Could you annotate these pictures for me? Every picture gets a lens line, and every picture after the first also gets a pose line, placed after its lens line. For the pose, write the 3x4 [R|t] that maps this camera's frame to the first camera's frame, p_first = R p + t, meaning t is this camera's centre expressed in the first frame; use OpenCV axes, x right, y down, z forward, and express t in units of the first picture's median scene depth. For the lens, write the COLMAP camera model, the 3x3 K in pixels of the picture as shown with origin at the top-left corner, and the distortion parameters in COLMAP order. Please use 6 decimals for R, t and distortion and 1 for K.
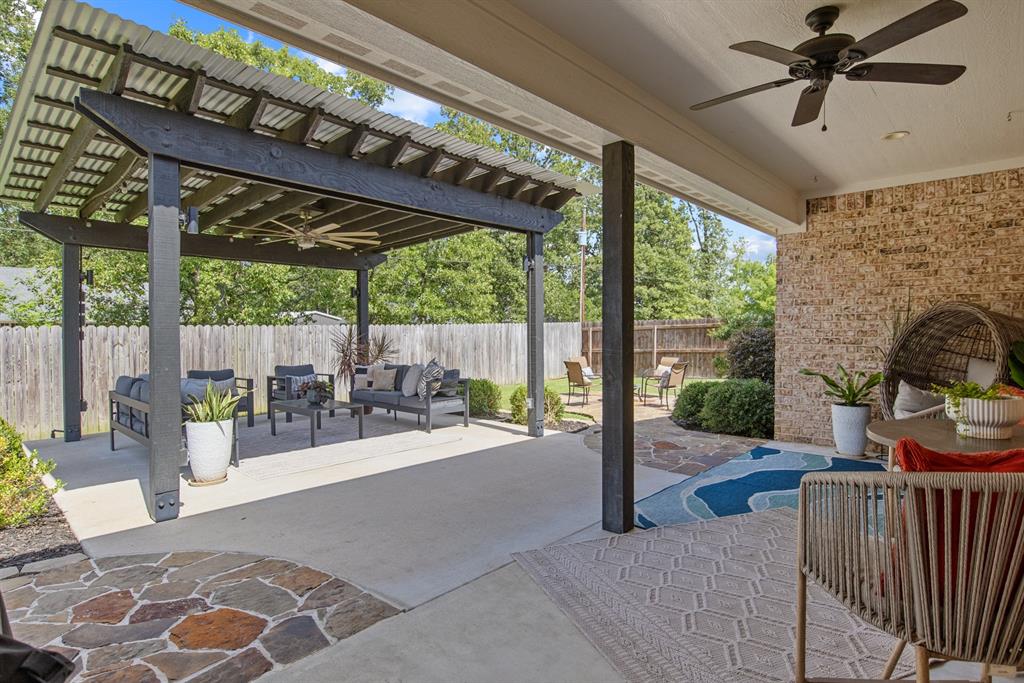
lens RADIAL K [[532.7, 0, 543.9], [0, 532.7, 338.1], [0, 0, 1]] dist [-0.002061, -0.000032]
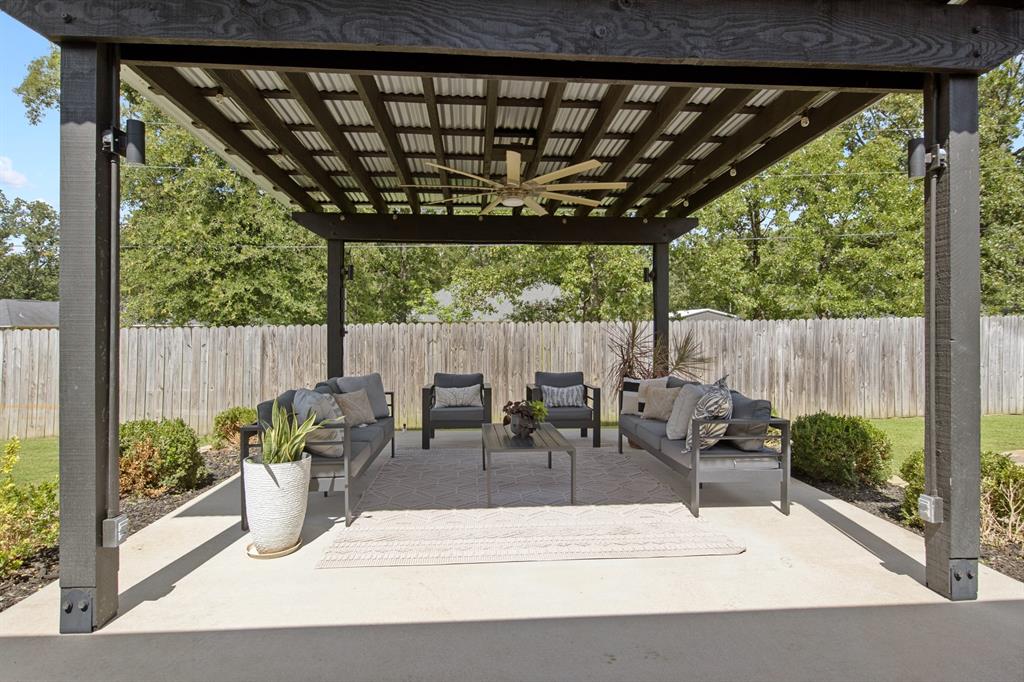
lens RADIAL K [[528.1, 0, 499.0], [0, 528.1, 331.5], [0, 0, 1]] dist [-0.007466, -0.000351]
pose [[0.689294, 0.003823, -0.724472, 0.013280], [-0.010673, 0.999931, -0.004878, -0.001605], [0.724403, 0.011095, 0.689287, 0.185654]]
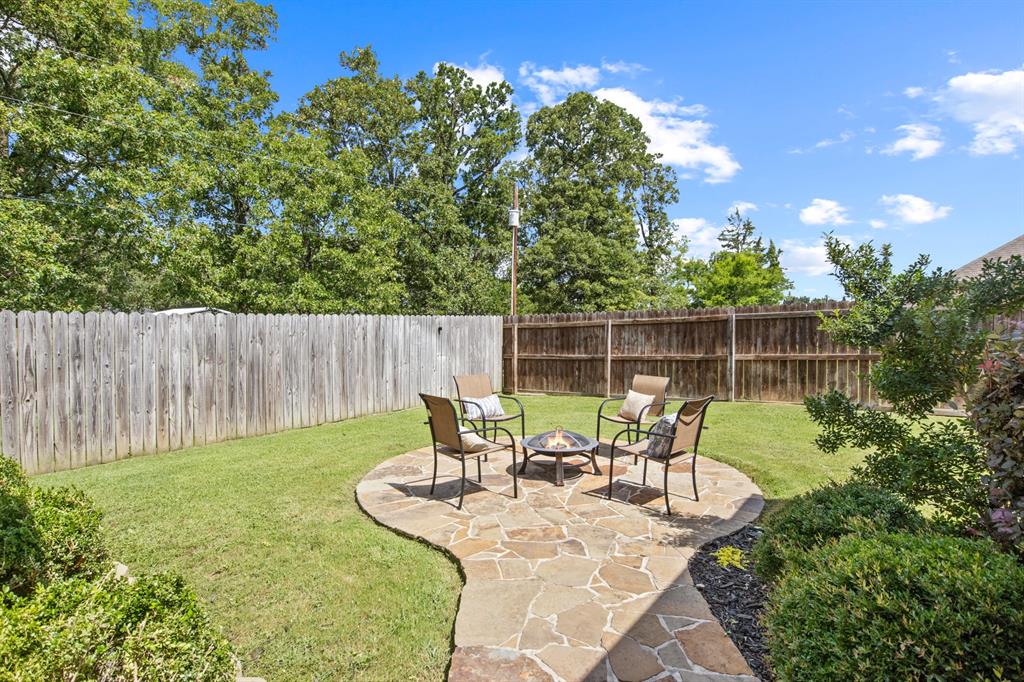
lens RADIAL K [[528.1, 0, 499.0], [0, 528.1, 331.5], [0, 0, 1]] dist [-0.007466, -0.000351]
pose [[0.999672, 0.001113, 0.025580, 0.057401], [-0.000801, 0.999925, -0.012213, -0.000794], [-0.025592, 0.012188, 0.999598, 0.367734]]
